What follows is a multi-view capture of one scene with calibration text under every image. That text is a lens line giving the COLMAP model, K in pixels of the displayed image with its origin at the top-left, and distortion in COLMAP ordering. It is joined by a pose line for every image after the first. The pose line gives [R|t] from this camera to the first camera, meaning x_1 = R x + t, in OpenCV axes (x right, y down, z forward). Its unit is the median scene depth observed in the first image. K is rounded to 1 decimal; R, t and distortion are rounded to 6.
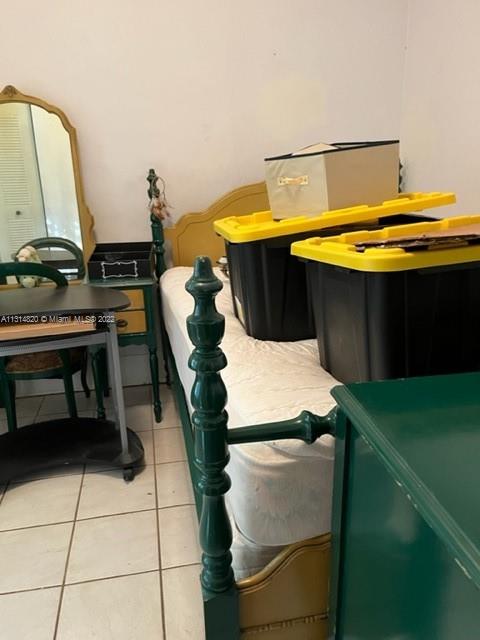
lens RADIAL K [[488.0, 0, 240.3], [0, 488.0, 321.0], [0, 0, 1]] dist [0.074483, -0.079926]
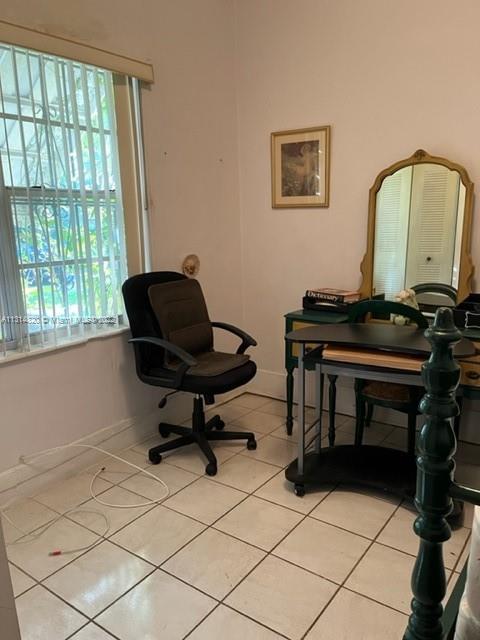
lens RADIAL K [[488.0, 0, 241.0], [0, 488.0, 321.5], [0, 0, 1]] dist [0.074483, -0.079926]
pose [[0.681468, 0.155229, -0.715196, 0.124771], [-0.218308, 0.975873, 0.003794, -0.002694], [0.698529, 0.153548, 0.698913, -0.022622]]
